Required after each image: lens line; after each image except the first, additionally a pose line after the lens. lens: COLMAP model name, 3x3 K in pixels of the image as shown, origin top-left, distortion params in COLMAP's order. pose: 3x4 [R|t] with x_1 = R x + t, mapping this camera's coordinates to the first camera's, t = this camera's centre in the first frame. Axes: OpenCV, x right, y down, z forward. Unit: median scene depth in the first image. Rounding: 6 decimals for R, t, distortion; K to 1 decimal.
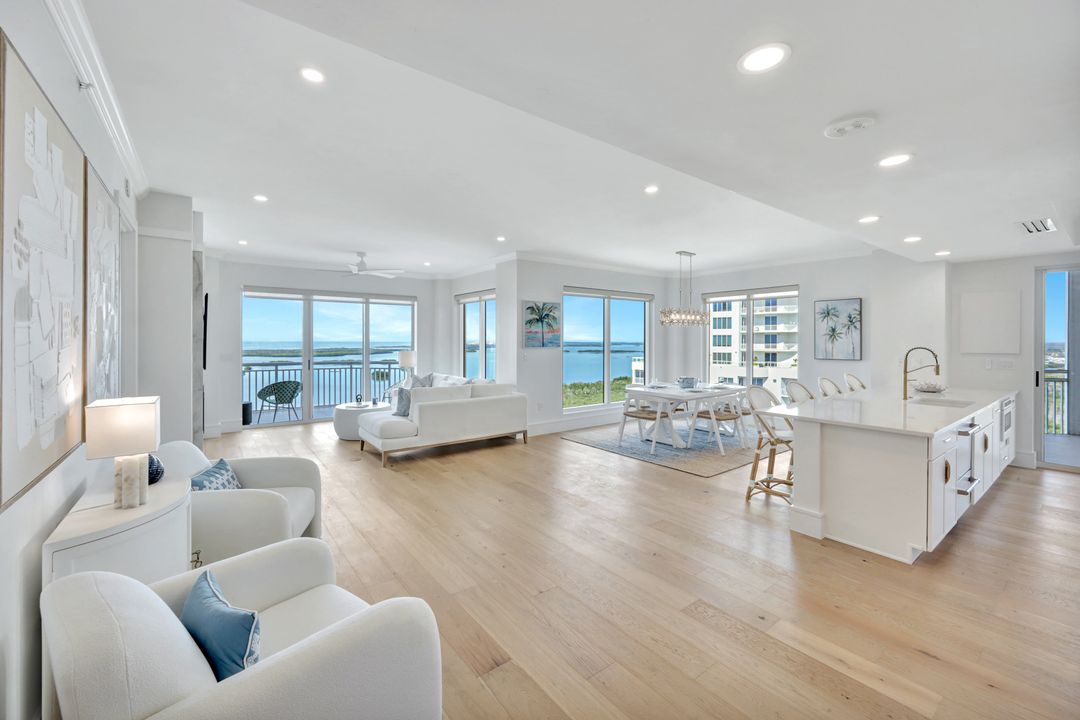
lens RADIAL K [[443.5, 0, 548.6], [0, 443.5, 354.3], [0, 0, 1]] dist [0.008892, -0.000656]
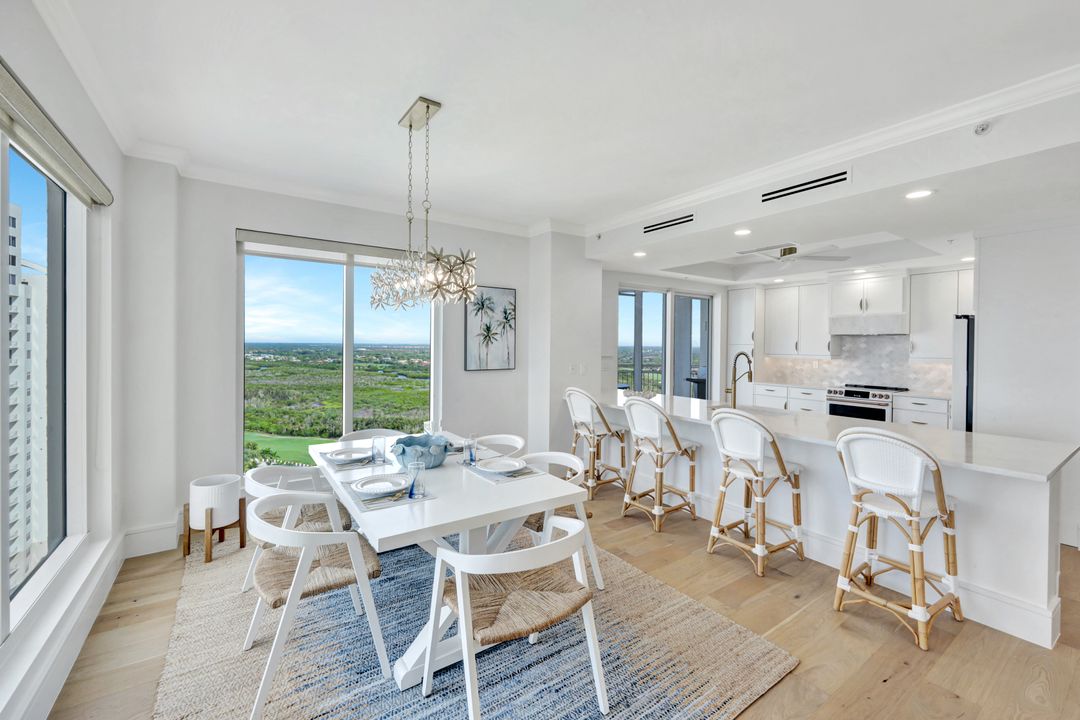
lens RADIAL K [[443.5, 0, 545.4], [0, 443.5, 347.5], [0, 0, 1]] dist [0.008892, -0.000656]
pose [[0.044485, -0.008109, 0.998977, -0.063272], [0.022923, 0.999712, 0.007094, -0.026790], [-0.998747, 0.022584, 0.044658, 0.852782]]
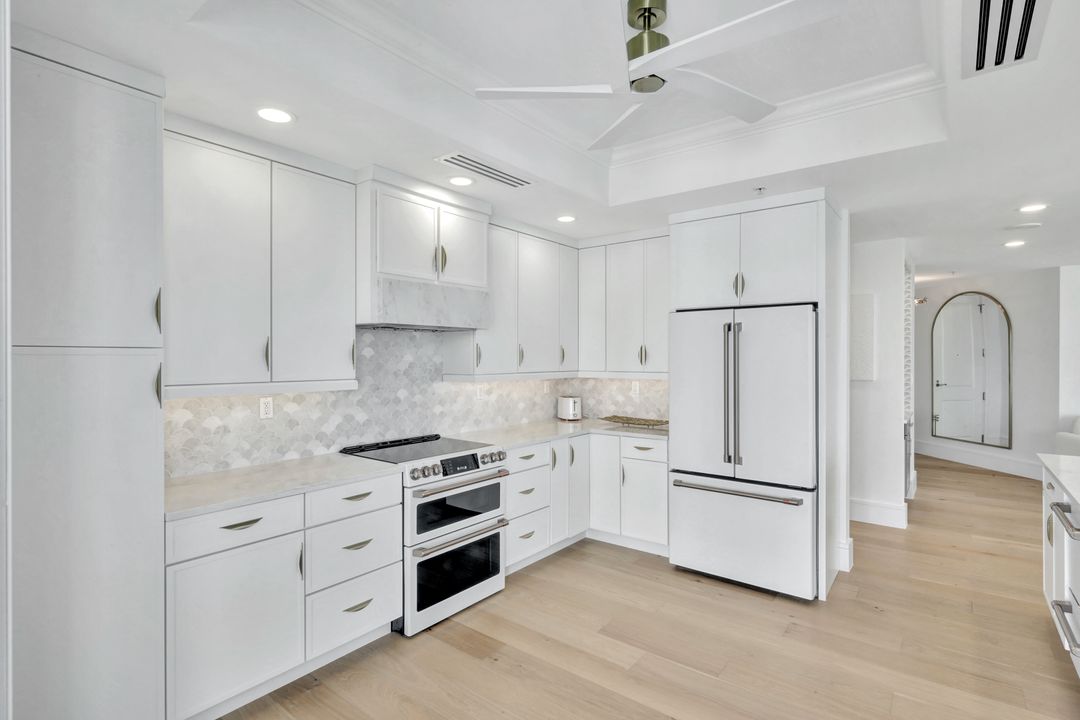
lens RADIAL K [[533.6, 0, 542.6], [0, 533.6, 359.1], [0, 0, 1]] dist [-0.009124, 0.001477]
pose [[-0.968884, 0.001634, -0.247508, 0.850363], [-0.007609, 0.999309, 0.036381, -0.021522], [0.247397, 0.037133, -0.968202, 0.738649]]
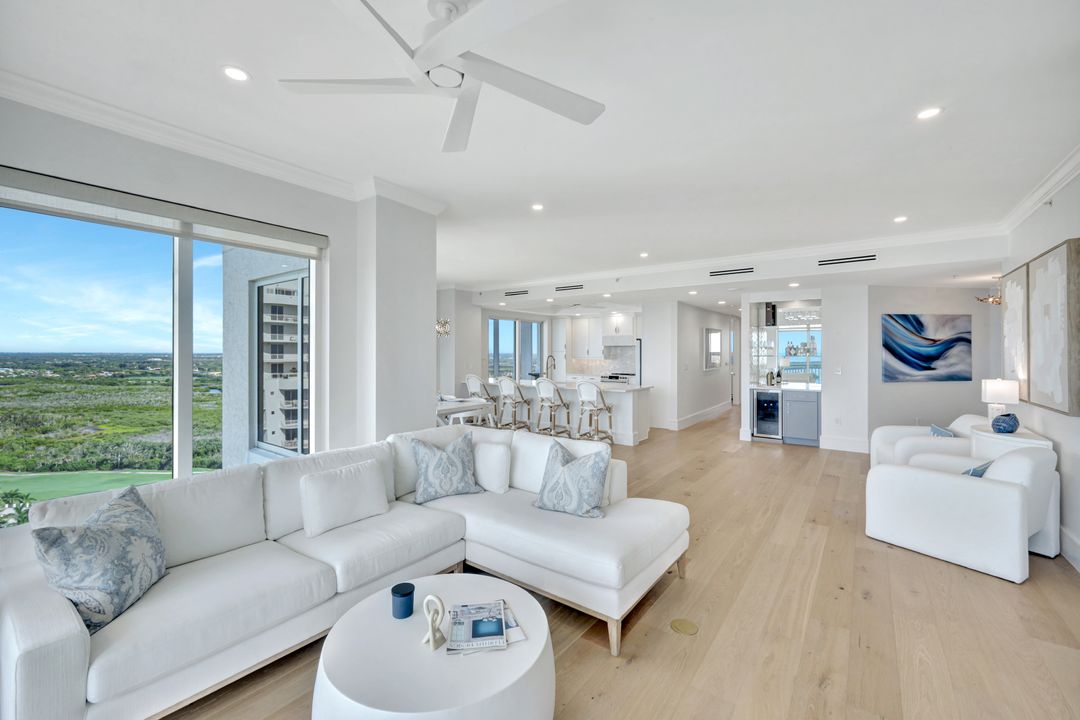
lens RADIAL K [[443.5, 0, 535.2], [0, 443.5, 351.4], [0, 0, 1]] dist [0.008892, -0.000656]
pose [[-0.264899, -0.000037, 0.964276, -0.652821], [0.028788, 0.999554, 0.007947, -0.033307], [-0.963846, 0.029865, -0.264780, 0.991578]]
